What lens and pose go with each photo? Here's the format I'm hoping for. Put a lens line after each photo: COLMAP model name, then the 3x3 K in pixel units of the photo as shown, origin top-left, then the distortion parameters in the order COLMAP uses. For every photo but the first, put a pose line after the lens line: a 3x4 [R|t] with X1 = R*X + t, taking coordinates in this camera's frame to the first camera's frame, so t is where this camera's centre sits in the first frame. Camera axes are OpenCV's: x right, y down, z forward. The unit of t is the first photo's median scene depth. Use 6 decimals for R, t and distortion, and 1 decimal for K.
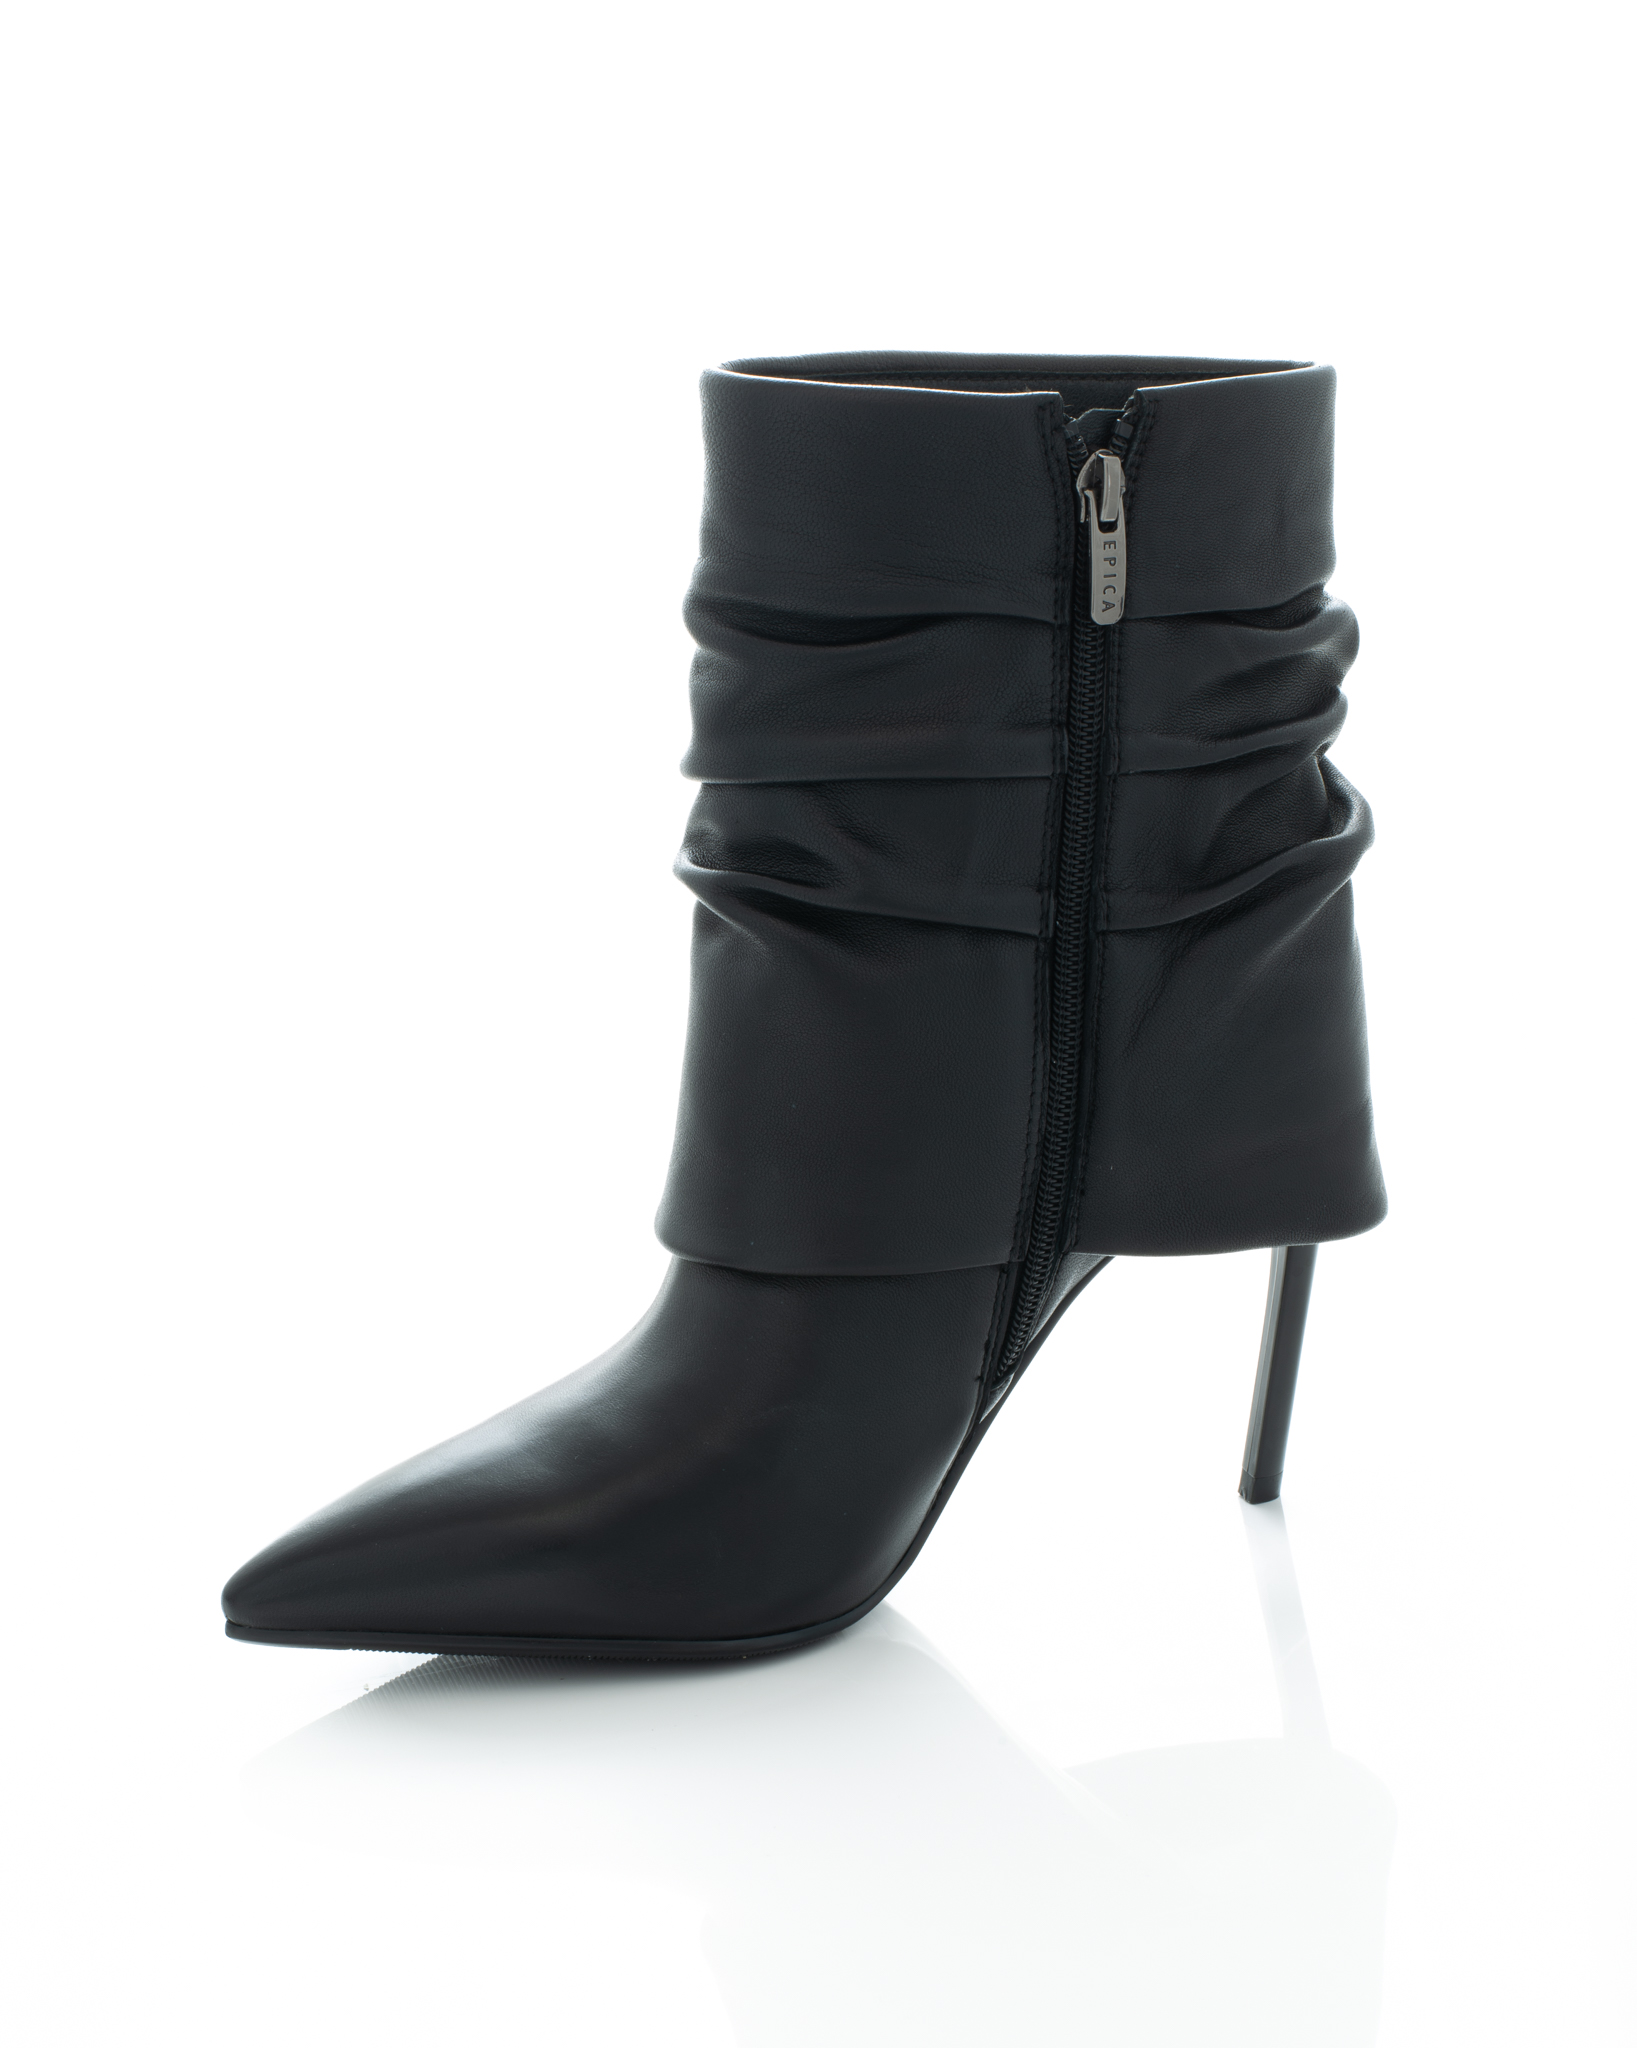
lens RADIAL K [[4445.1, 0, 818.5], [0, 4445.1, 1024.0], [0, 0, 1]] dist [-0.395472, -0.200048]
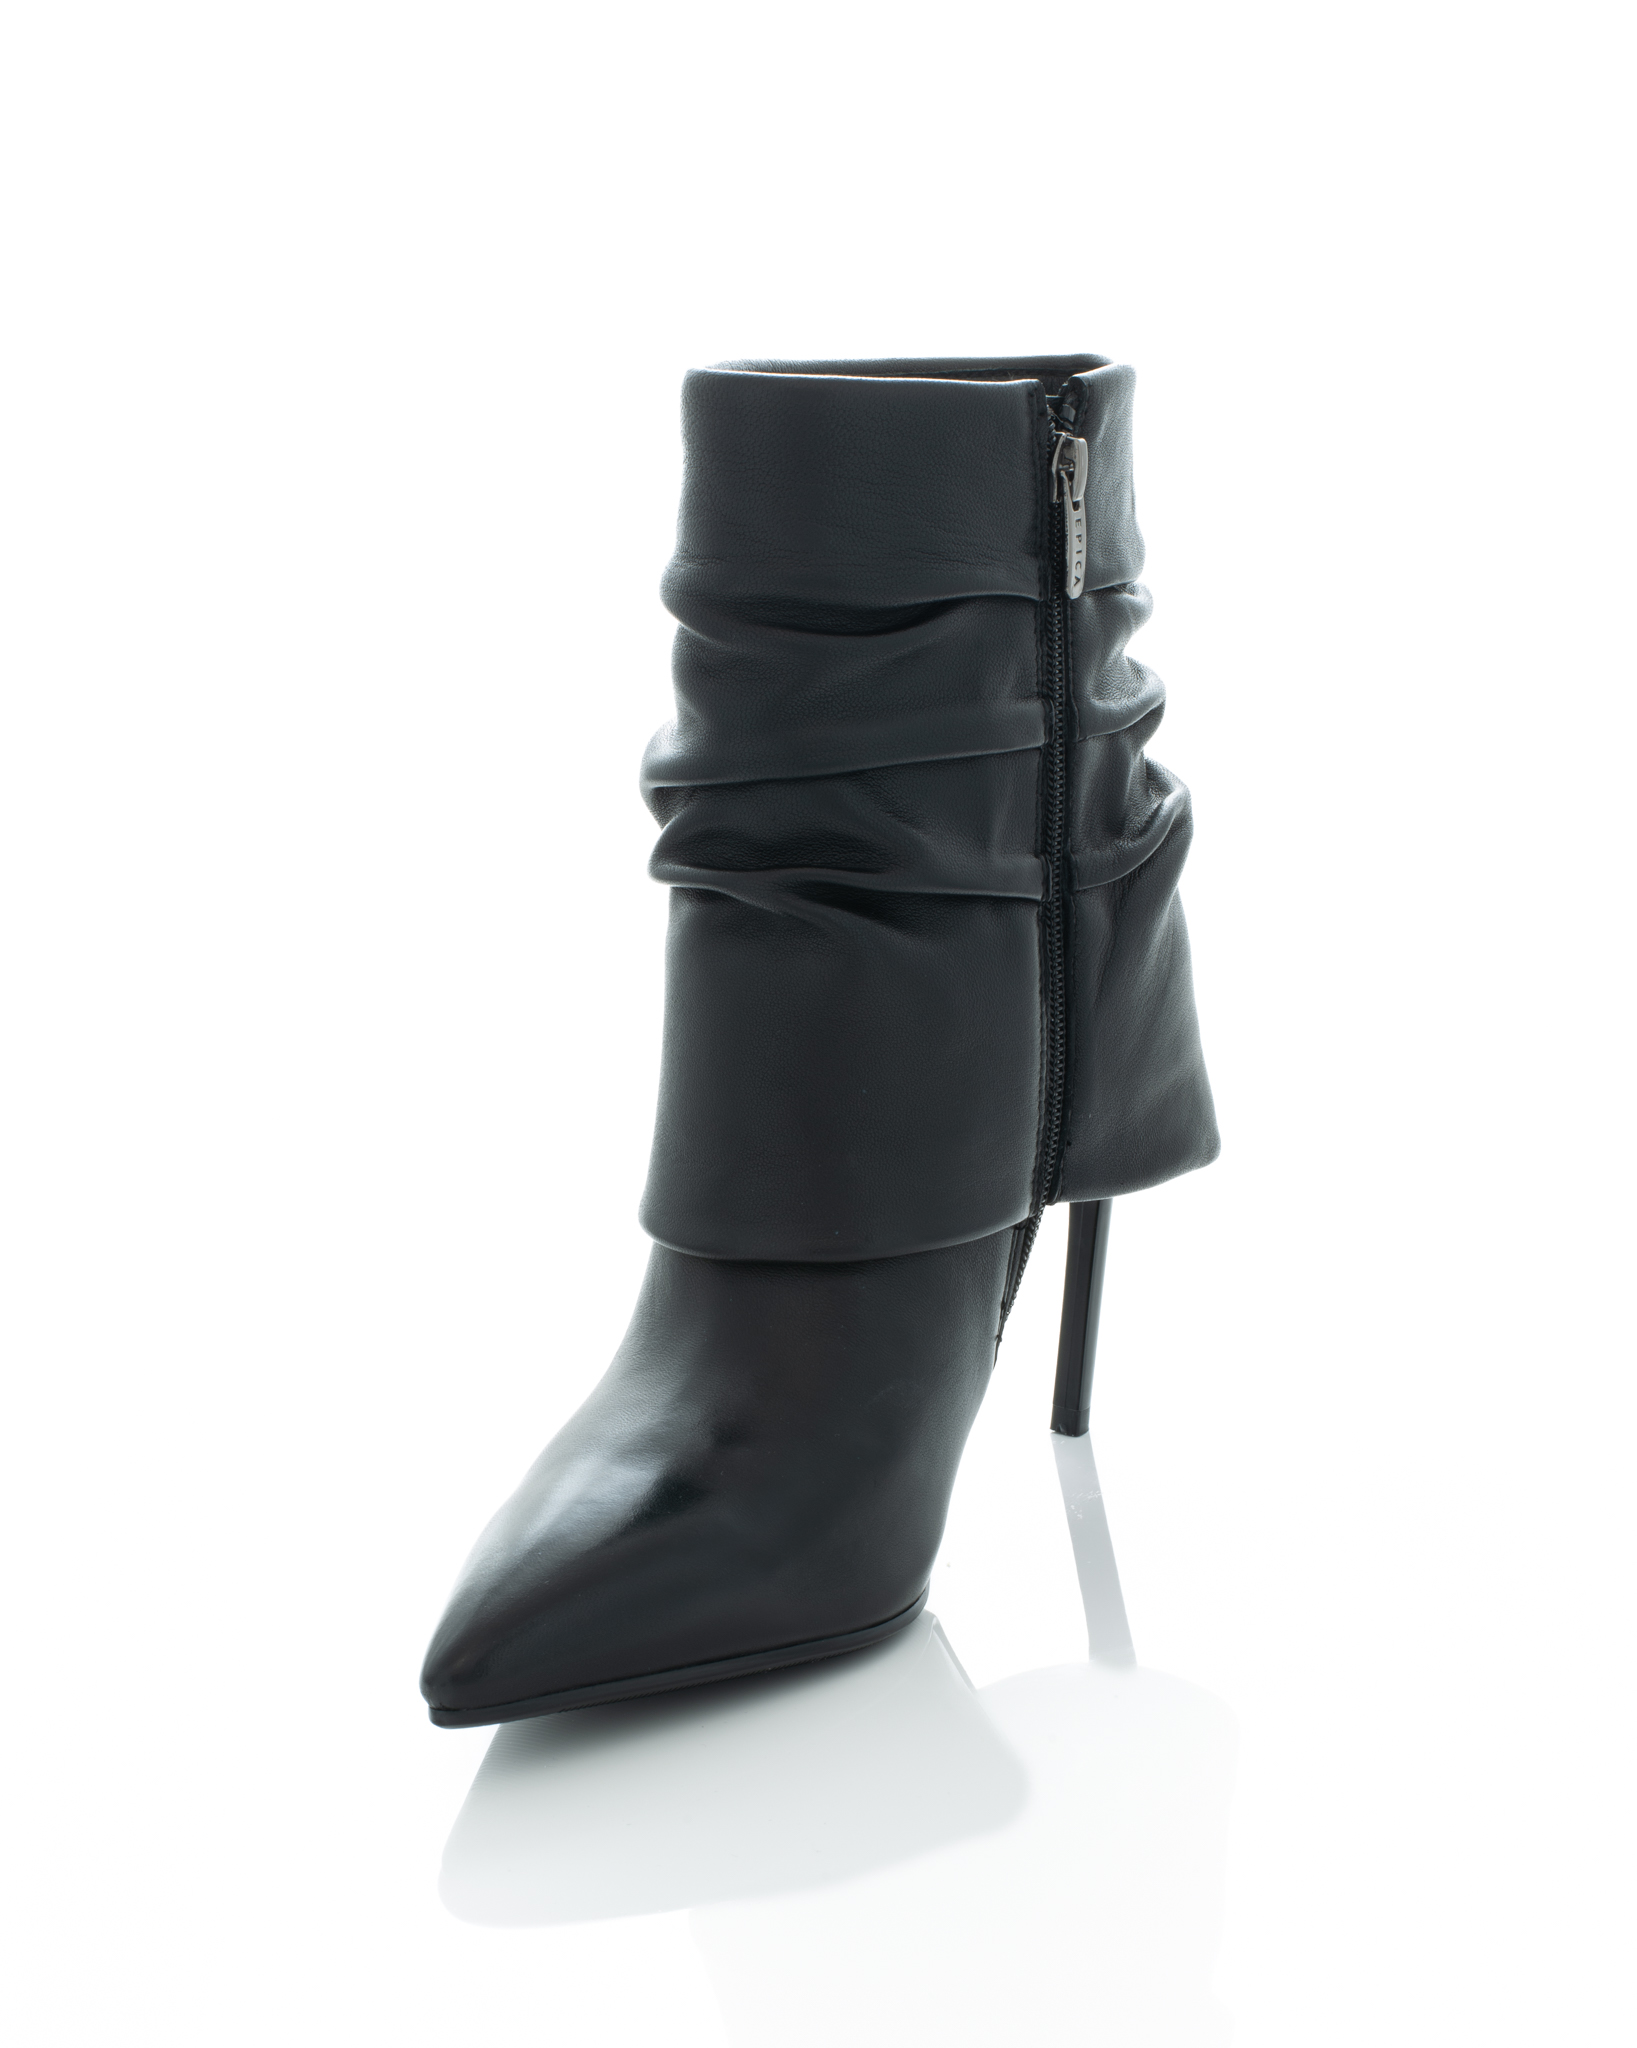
lens RADIAL K [[4445.1, 0, 818.5], [0, 4445.1, 1024.0], [0, 0, 1]] dist [-0.395472, -0.200048]
pose [[0.845083, -0.115011, 0.522118, -0.546202], [0.130410, 0.991433, 0.007313, -0.005428], [-0.518486, 0.061909, 0.852842, 0.138433]]
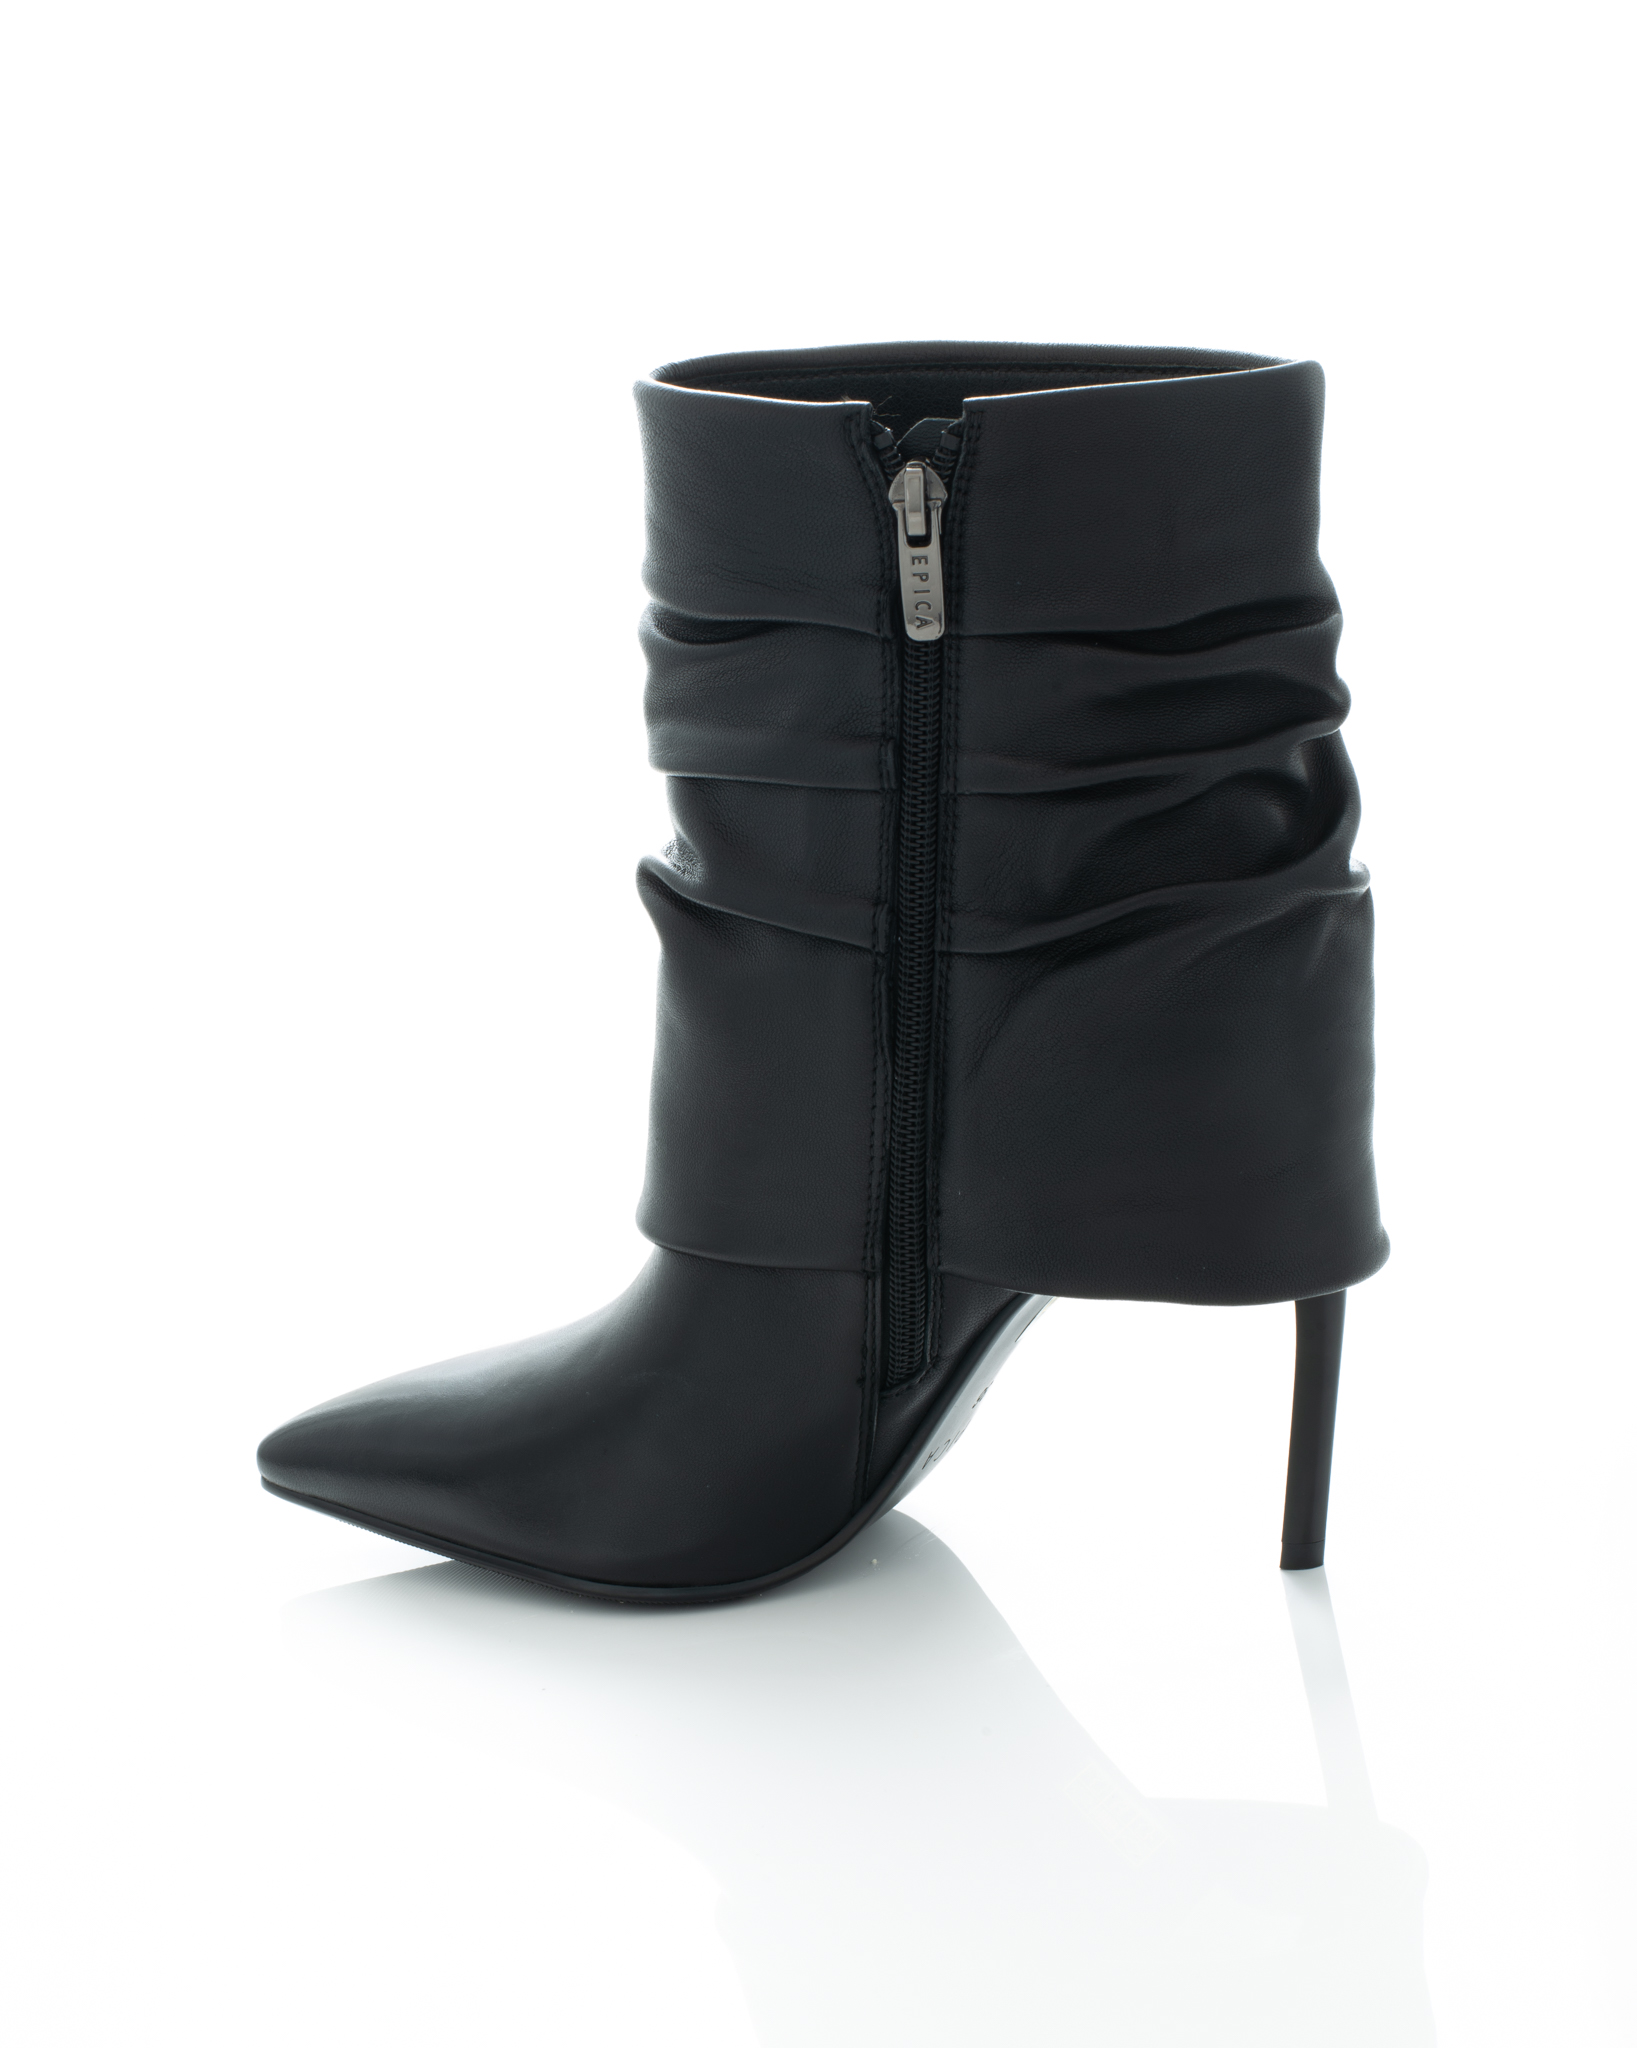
lens RADIAL K [[4445.1, 0, 818.5], [0, 4445.1, 1024.0], [0, 0, 1]] dist [-0.395472, -0.200048]
pose [[0.760396, 0.125028, -0.637311, 0.676081], [-0.084021, 0.991986, 0.094360, -0.096288], [0.644002, -0.018204, 0.764807, 0.236561]]
